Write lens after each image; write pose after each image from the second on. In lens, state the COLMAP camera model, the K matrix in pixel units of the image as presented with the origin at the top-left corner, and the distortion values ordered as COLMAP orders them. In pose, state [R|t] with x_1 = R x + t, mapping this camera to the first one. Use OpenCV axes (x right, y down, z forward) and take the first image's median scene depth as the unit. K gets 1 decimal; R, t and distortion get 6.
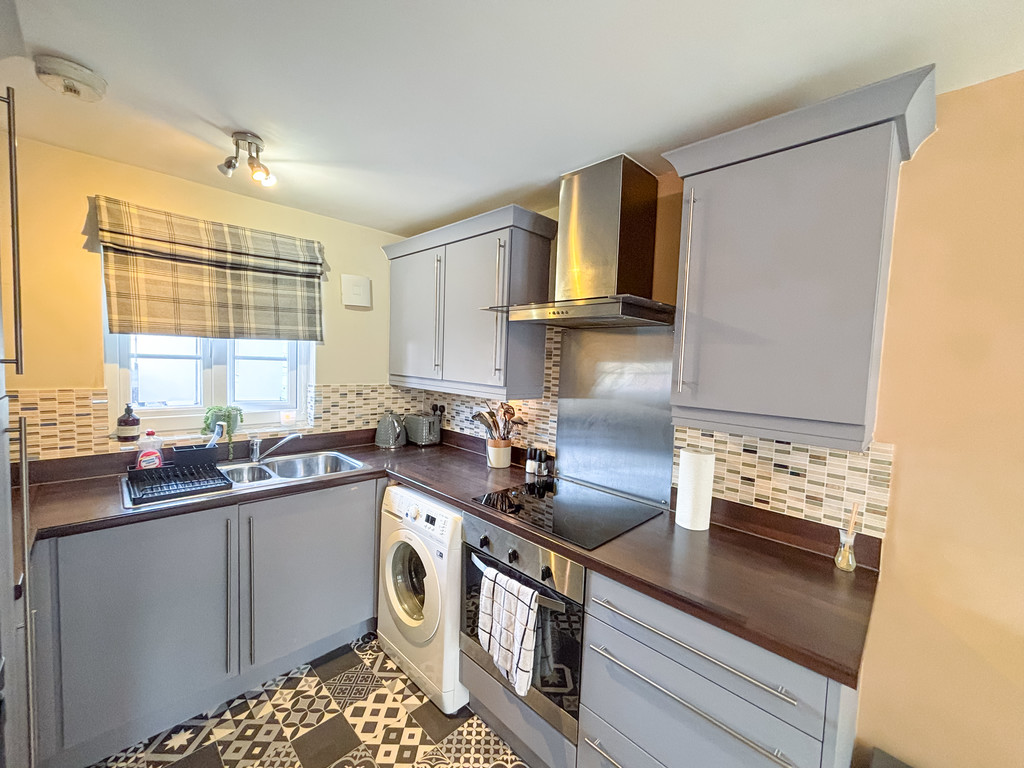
lens RADIAL K [[412.7, 0, 511.0], [0, 412.7, 383.0], [0, 0, 1]] dist [0.005426, -0.002272]
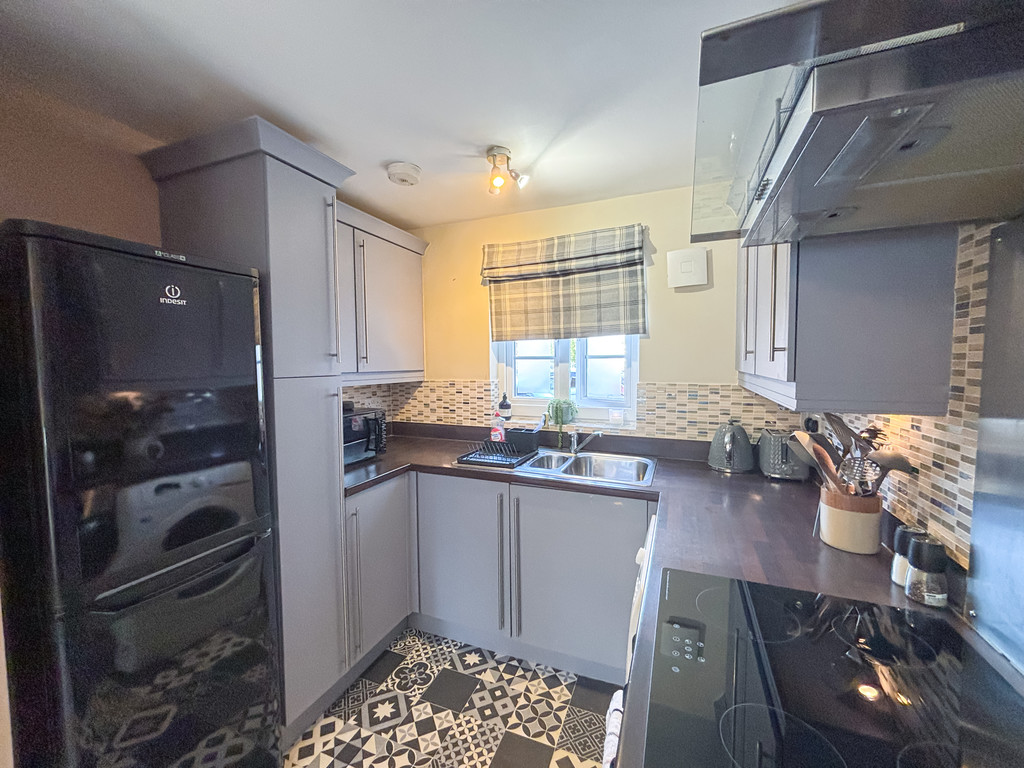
lens RADIAL K [[412.7, 0, 512.3], [0, 412.7, 384.6], [0, 0, 1]] dist [0.005426, -0.002272]
pose [[0.380554, 0.011041, -0.924693, 0.317757], [-0.032213, 0.999480, -0.001323, 0.022900], [0.924197, 0.030291, 0.380712, 0.489413]]
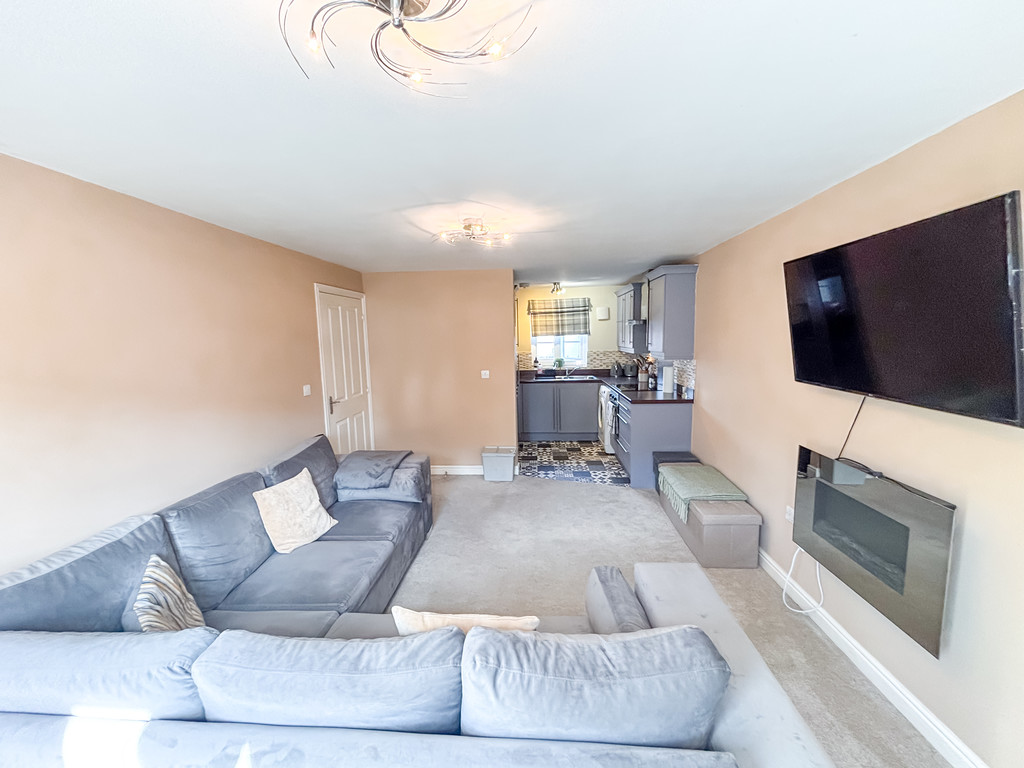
lens RADIAL K [[412.7, 0, 504.8], [0, 412.7, 385.7], [0, 0, 1]] dist [0.005426, -0.002272]
pose [[0.643587, 0.036877, -0.764484, 1.512133], [0.004215, 0.998653, 0.051721, 0.109298], [0.765361, -0.036509, 0.642565, -1.389278]]
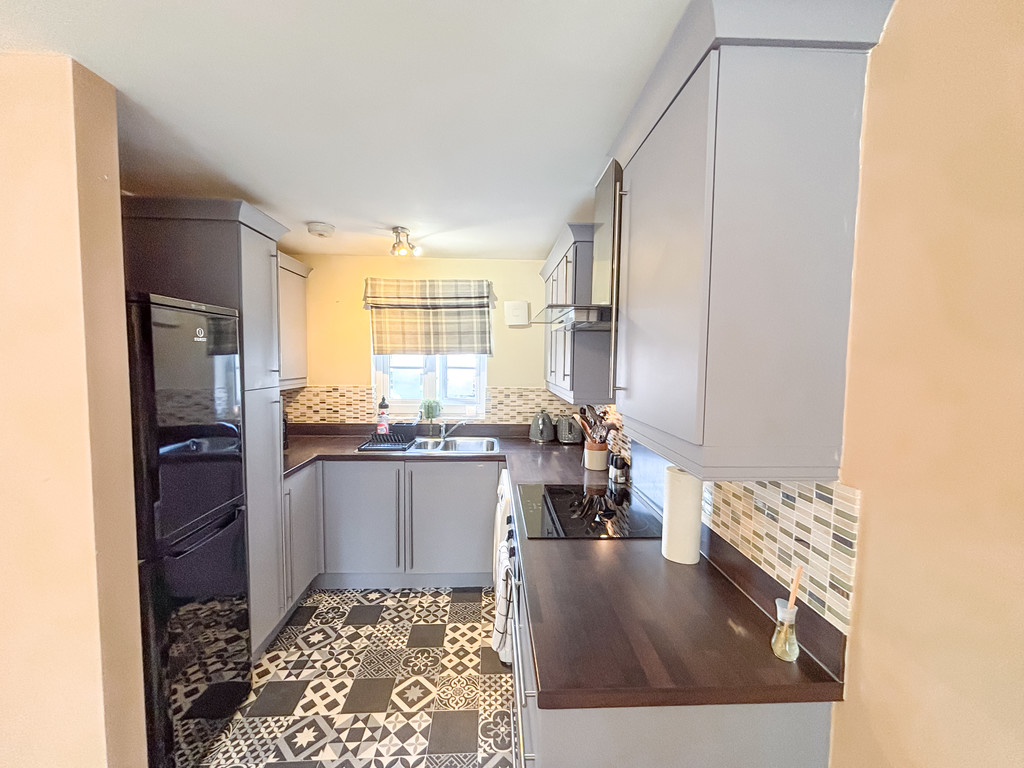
lens RADIAL K [[412.7, 0, 514.5], [0, 412.7, 381.6], [0, 0, 1]] dist [0.005426, -0.002272]
pose [[0.740990, 0.009913, -0.671443, 0.592086], [-0.023864, 0.999648, -0.011578, -0.000467], [0.671092, 0.024602, 0.740966, 0.097369]]
